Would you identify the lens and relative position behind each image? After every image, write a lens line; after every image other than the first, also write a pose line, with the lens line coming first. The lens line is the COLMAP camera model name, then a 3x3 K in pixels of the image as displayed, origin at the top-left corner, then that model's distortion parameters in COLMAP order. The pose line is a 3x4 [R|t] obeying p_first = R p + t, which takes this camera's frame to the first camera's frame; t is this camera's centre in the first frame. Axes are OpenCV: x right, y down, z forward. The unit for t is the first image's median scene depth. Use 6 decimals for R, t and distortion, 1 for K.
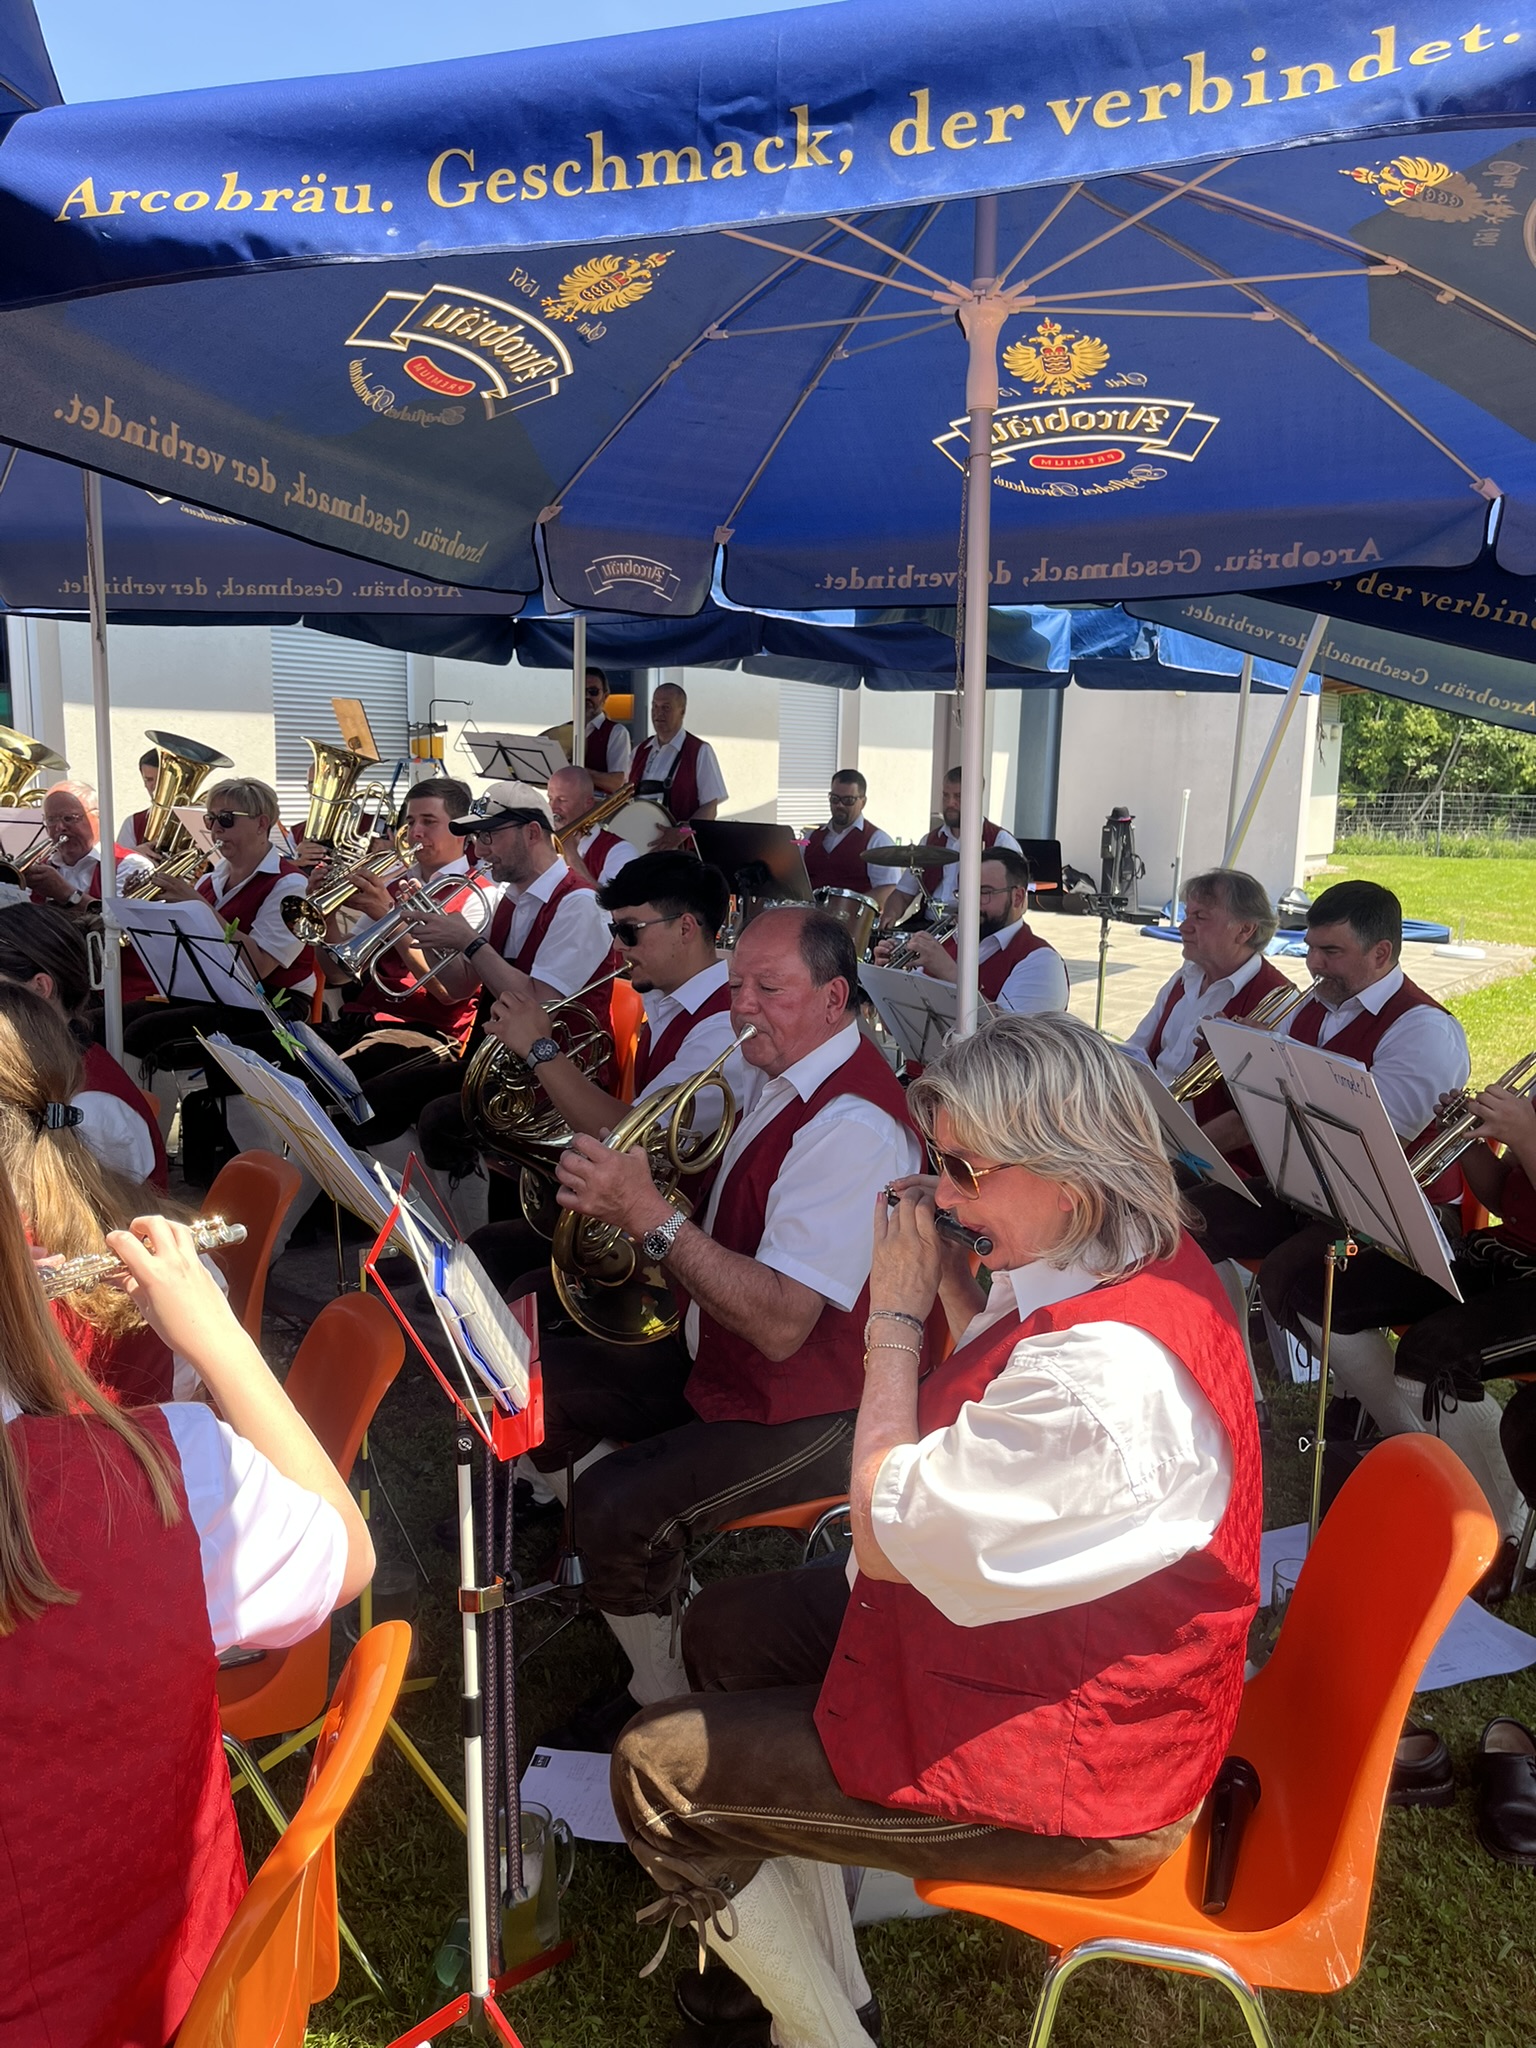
lens RADIAL K [[1564.6, 0, 813.4], [0, 1564.6, 1025.3], [0, 0, 1]] dist [0.013789, -0.055816]
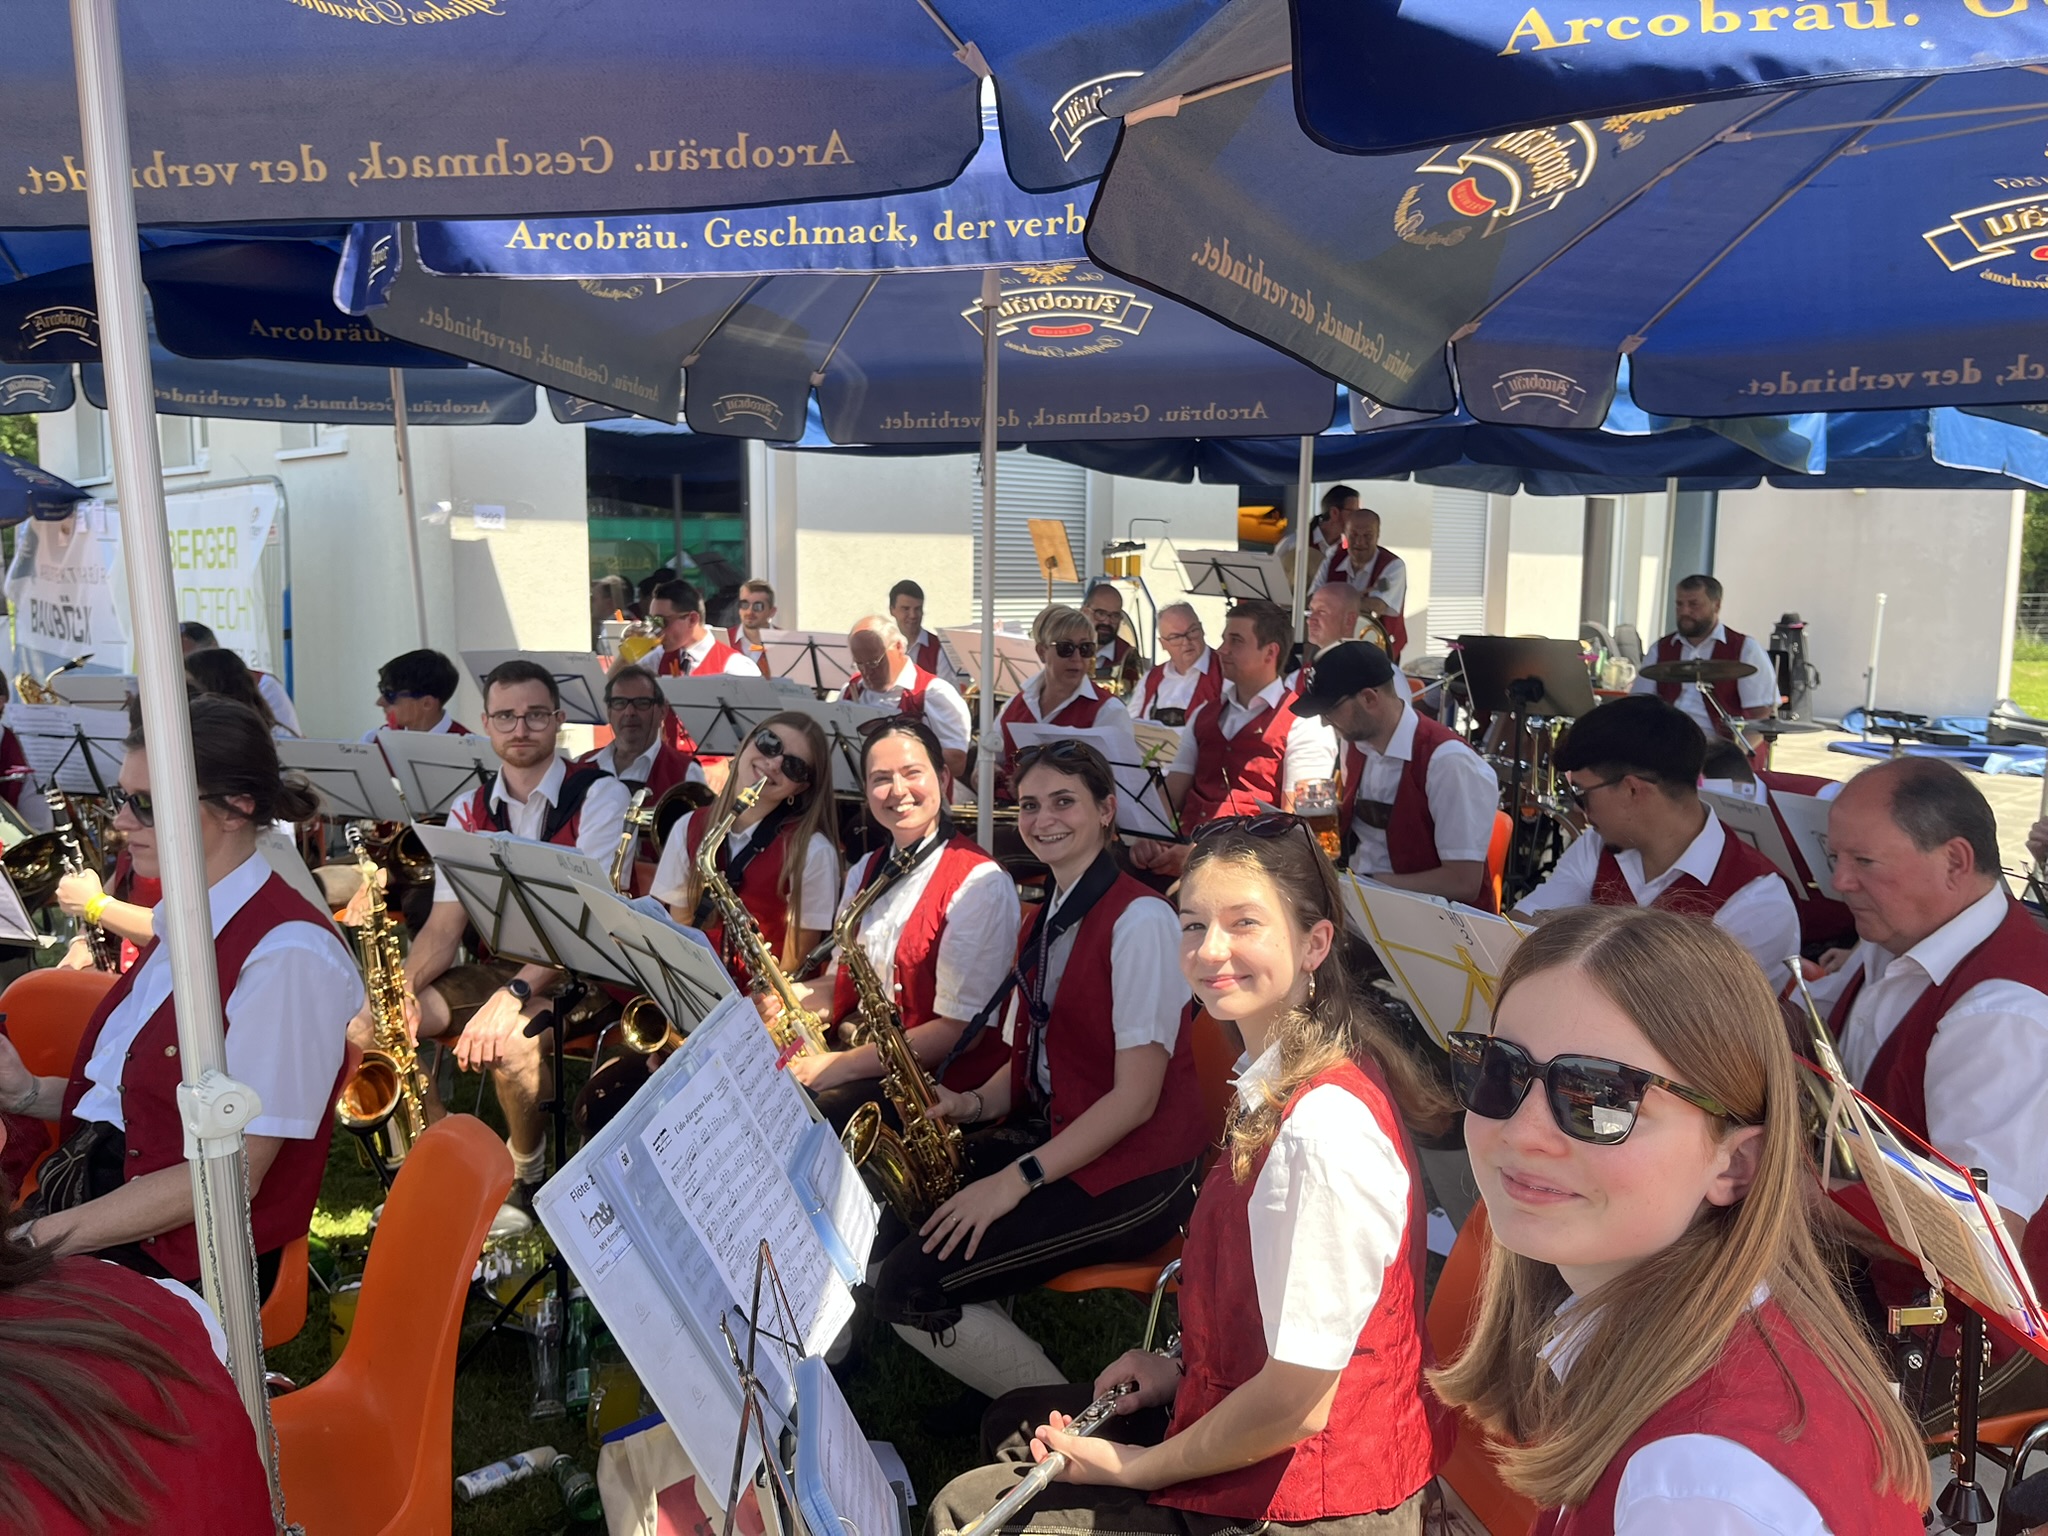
lens RADIAL K [[1556.3, 0, 1024.0], [0, 1556.3, 768.0], [0, 0, 1]] dist [0.048820, -0.097977]
pose [[0.979364, 0.008350, -0.201934, -0.240689], [-0.016696, 0.999074, -0.039659, -0.009395], [0.201416, 0.042212, 0.978596, -0.004572]]
